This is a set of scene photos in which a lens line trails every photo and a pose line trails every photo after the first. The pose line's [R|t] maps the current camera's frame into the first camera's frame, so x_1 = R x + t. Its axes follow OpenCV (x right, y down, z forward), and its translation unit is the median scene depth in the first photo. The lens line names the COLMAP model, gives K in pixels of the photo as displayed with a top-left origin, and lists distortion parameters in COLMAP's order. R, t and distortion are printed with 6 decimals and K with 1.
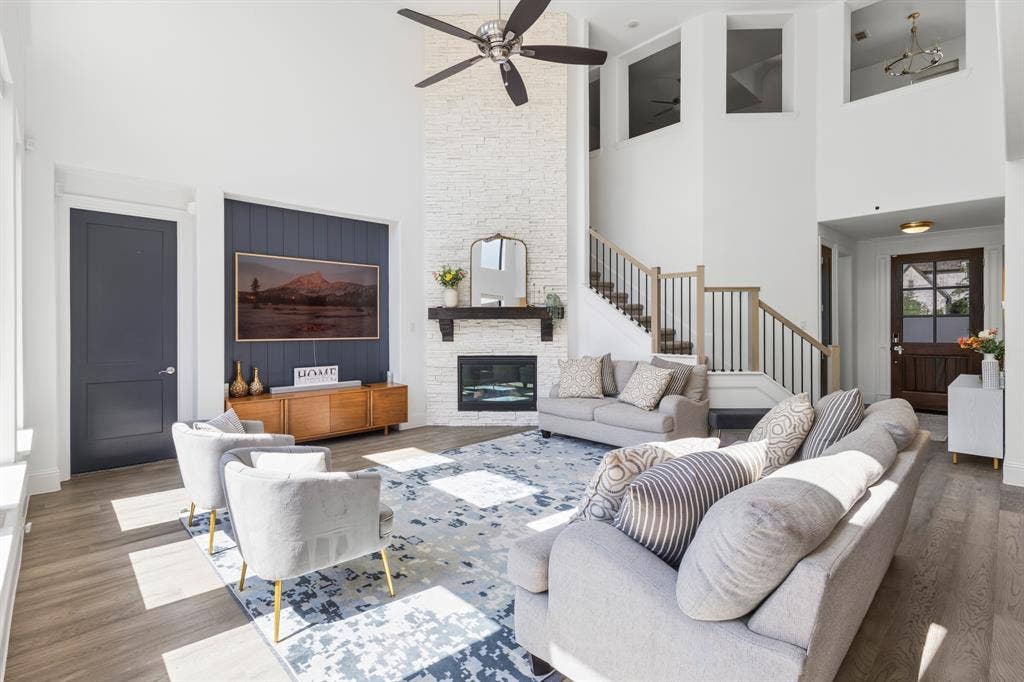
lens RADIAL K [[474.9, 0, 512.6], [0, 474.9, 321.4], [0, 0, 1]] dist [0.008114, -0.000240]
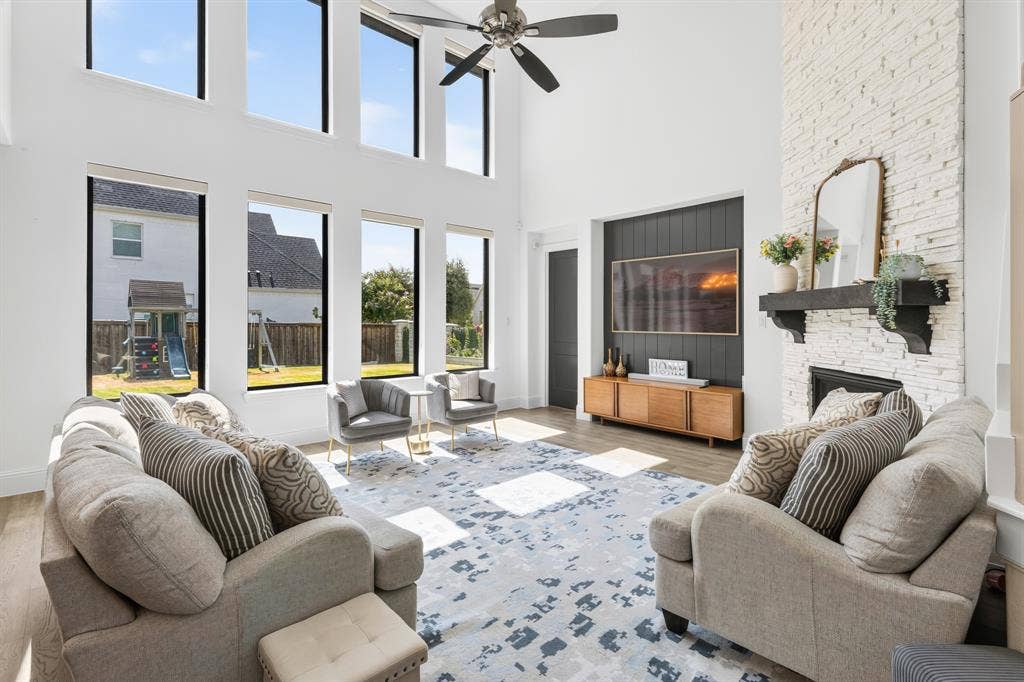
lens RADIAL K [[474.9, 0, 512.6], [0, 474.9, 321.4], [0, 0, 1]] dist [0.008114, -0.000240]
pose [[-0.015434, 0.006506, -0.999860, 0.808704], [0.009344, 0.999936, 0.006362, 0.004137], [0.999837, -0.009244, -0.015494, 0.893770]]
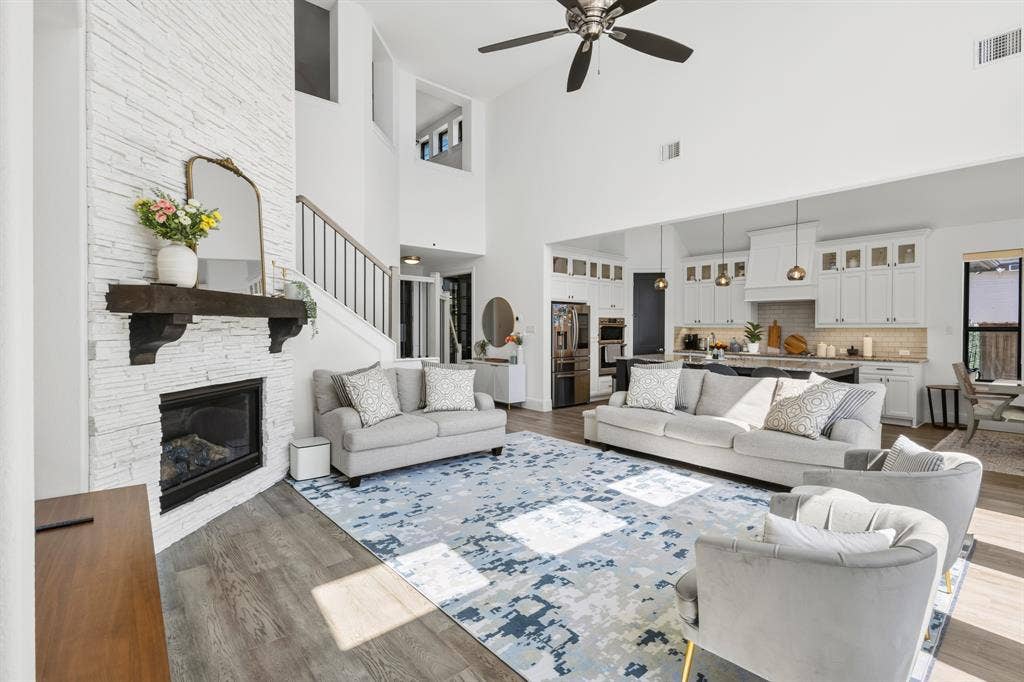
lens RADIAL K [[473.0, 0, 513.6], [0, 473.0, 331.0], [0, 0, 1]] dist [0.004182, -0.000417]
pose [[0.051143, -0.000717, 0.998691, -0.811732], [-0.008155, 0.999966, 0.001135, 0.012635], [-0.998658, -0.008202, 0.051135, 0.951014]]
